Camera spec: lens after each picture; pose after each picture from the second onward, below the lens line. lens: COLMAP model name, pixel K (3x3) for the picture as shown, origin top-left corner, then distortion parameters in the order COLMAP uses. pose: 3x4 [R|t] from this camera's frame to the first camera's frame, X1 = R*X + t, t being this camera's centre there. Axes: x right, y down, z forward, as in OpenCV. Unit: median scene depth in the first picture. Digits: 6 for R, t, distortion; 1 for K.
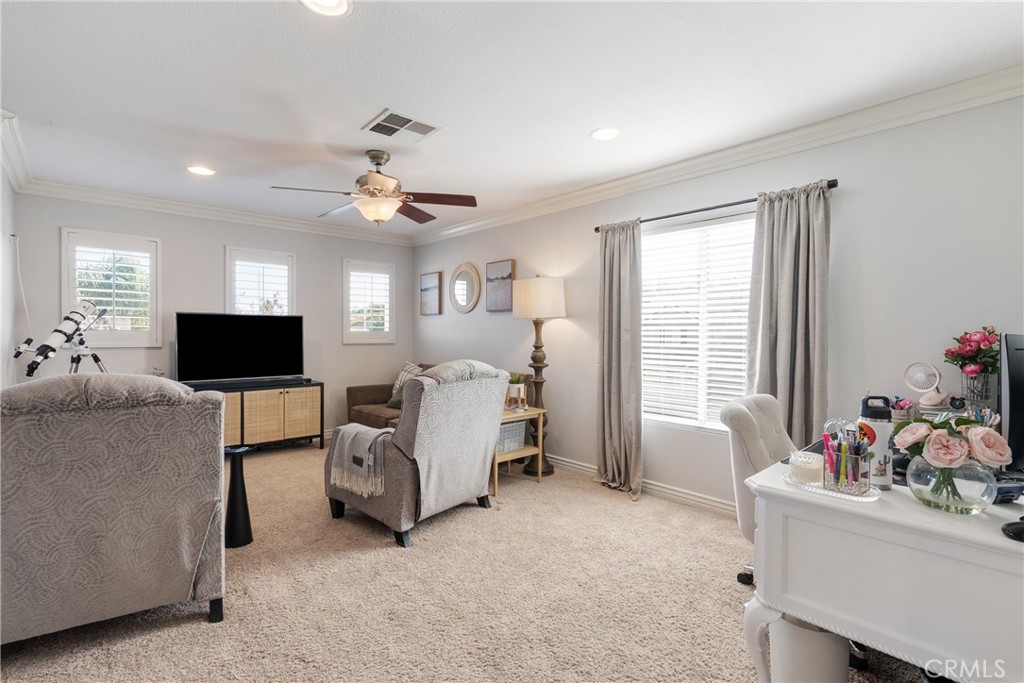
lens RADIAL K [[470.3, 0, 515.4], [0, 470.3, 344.2], [0, 0, 1]] dist [-0.002879, 0.000818]
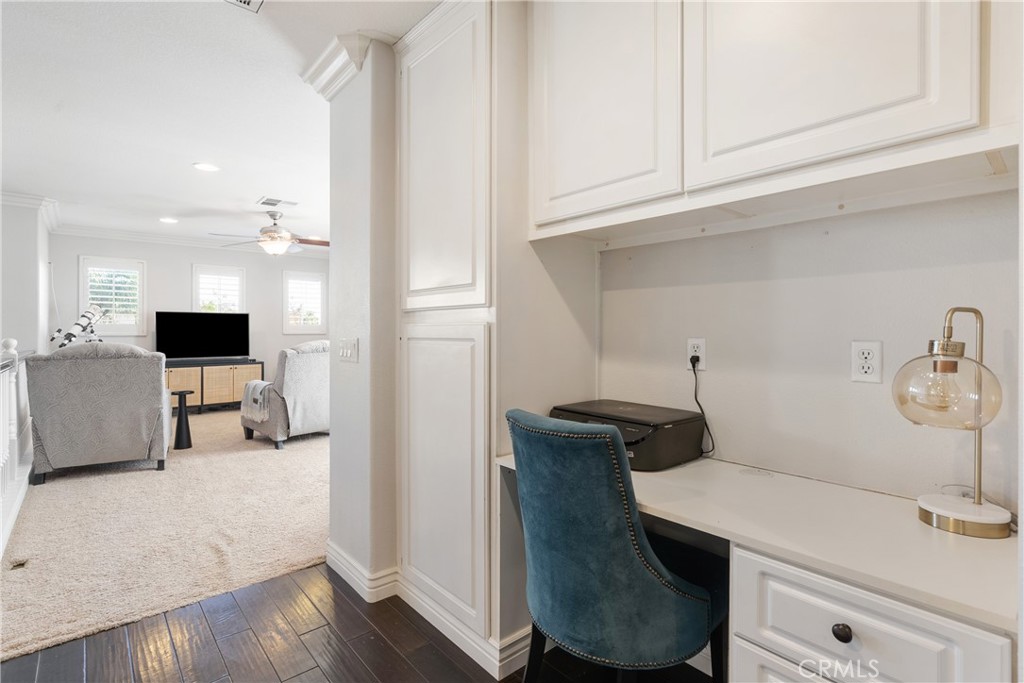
lens RADIAL K [[479.4, 0, 512.4], [0, 479.4, 335.1], [0, 0, 1]] dist [0.000234, 0.000024]
pose [[0.999761, -0.003436, -0.021585, 0.490992], [0.003215, 0.999942, -0.010289, 0.028610], [0.021619, 0.010217, 0.999714, -0.546195]]
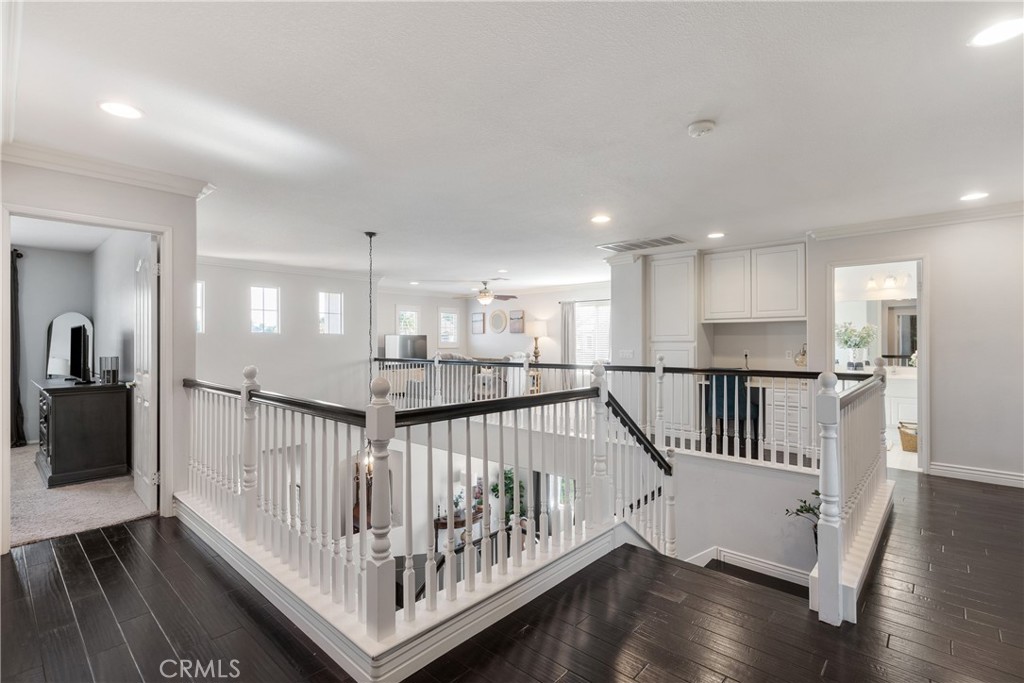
lens RADIAL K [[479.4, 0, 512.4], [0, 479.4, 335.1], [0, 0, 1]] dist [0.000234, 0.000024]
pose [[0.996313, -0.007402, 0.085468, -0.339250], [0.010306, 0.999383, -0.033589, 0.024371], [-0.085166, 0.034346, 0.995775, -1.742859]]
